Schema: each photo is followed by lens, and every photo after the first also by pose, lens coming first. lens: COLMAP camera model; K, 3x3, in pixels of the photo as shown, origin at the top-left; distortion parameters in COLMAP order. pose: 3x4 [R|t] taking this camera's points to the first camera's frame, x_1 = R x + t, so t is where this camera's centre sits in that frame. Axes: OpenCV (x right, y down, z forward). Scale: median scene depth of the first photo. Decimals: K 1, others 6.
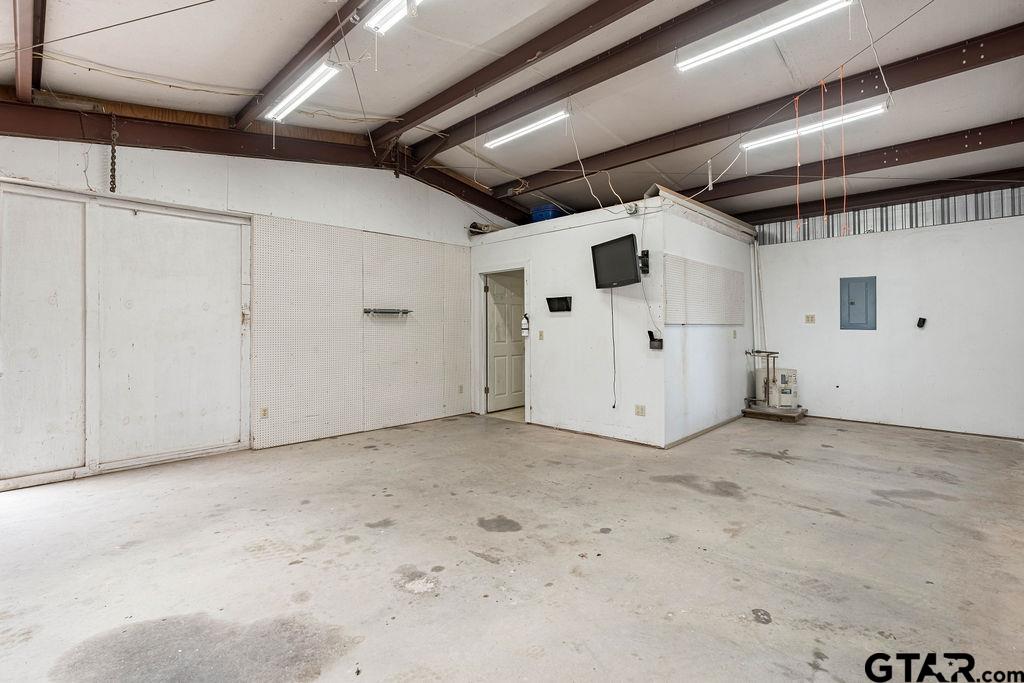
lens RADIAL K [[464.3, 0, 491.6], [0, 464.3, 321.5], [0, 0, 1]] dist [-0.002792, 0.000220]
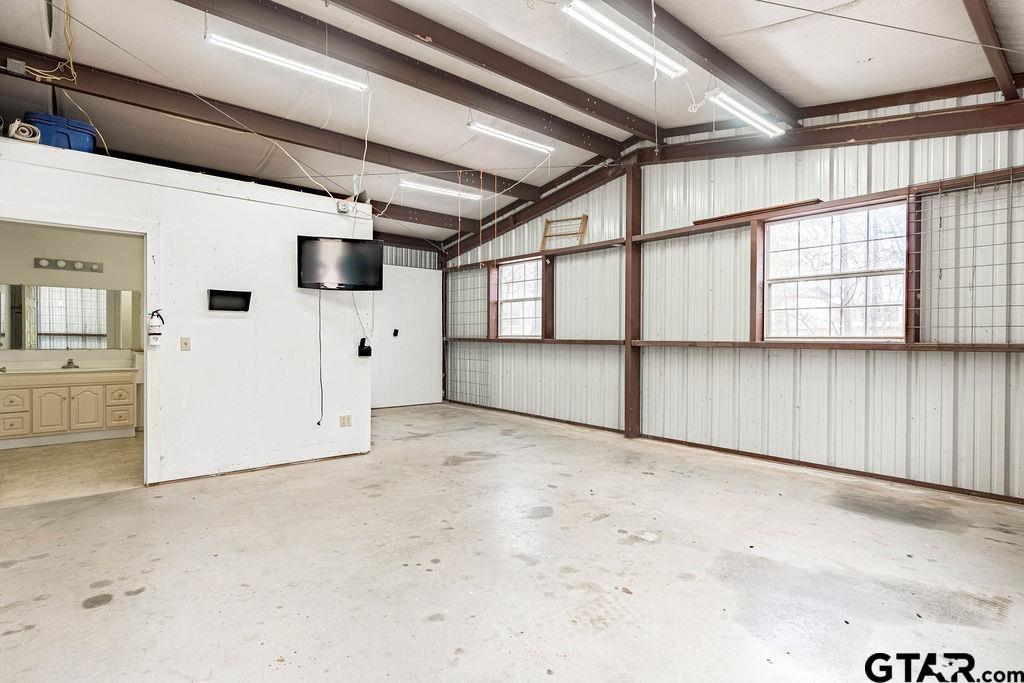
lens RADIAL K [[529.5, 0, 510.4], [0, 529.5, 341.4], [0, 0, 1]] dist [-0.004447, 0.000289]
pose [[0.057667, -0.003569, 0.998329, -1.113429], [-0.026851, 0.999626, 0.005125, 0.017759], [-0.997975, -0.027101, 0.057550, 0.887341]]
